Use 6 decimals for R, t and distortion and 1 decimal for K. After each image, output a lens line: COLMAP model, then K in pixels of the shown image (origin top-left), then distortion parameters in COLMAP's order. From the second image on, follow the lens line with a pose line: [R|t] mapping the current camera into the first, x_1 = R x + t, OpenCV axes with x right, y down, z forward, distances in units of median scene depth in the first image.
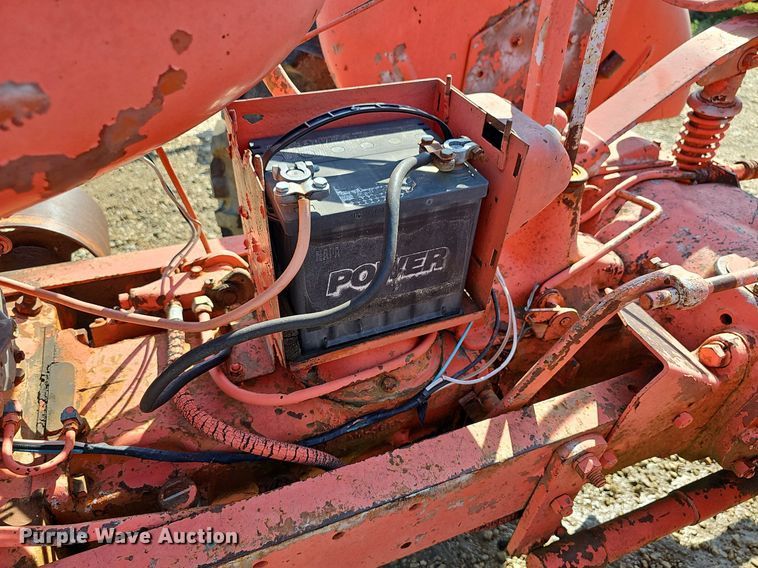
lens RADIAL K [[479.6, 0, 378.1], [0, 479.6, 282.5], [0, 0, 1]] dist [0.010640, -0.007044]
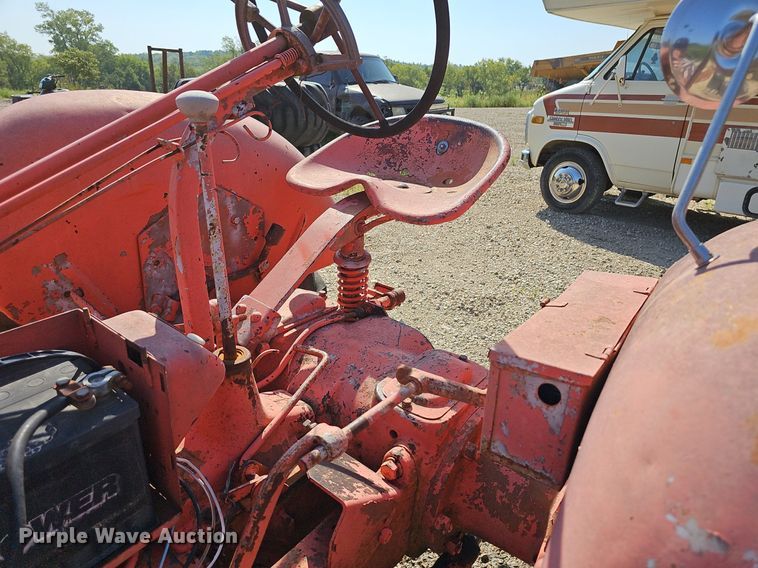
lens RADIAL K [[479.6, 0, 376.8], [0, 479.6, 283.1], [0, 0, 1]] dist [0.010640, -0.007044]
pose [[0.871404, -0.196744, 0.449386, 0.188634], [0.294272, 0.942578, -0.157957, -0.097797], [-0.392504, 0.269887, 0.879262, -0.156919]]
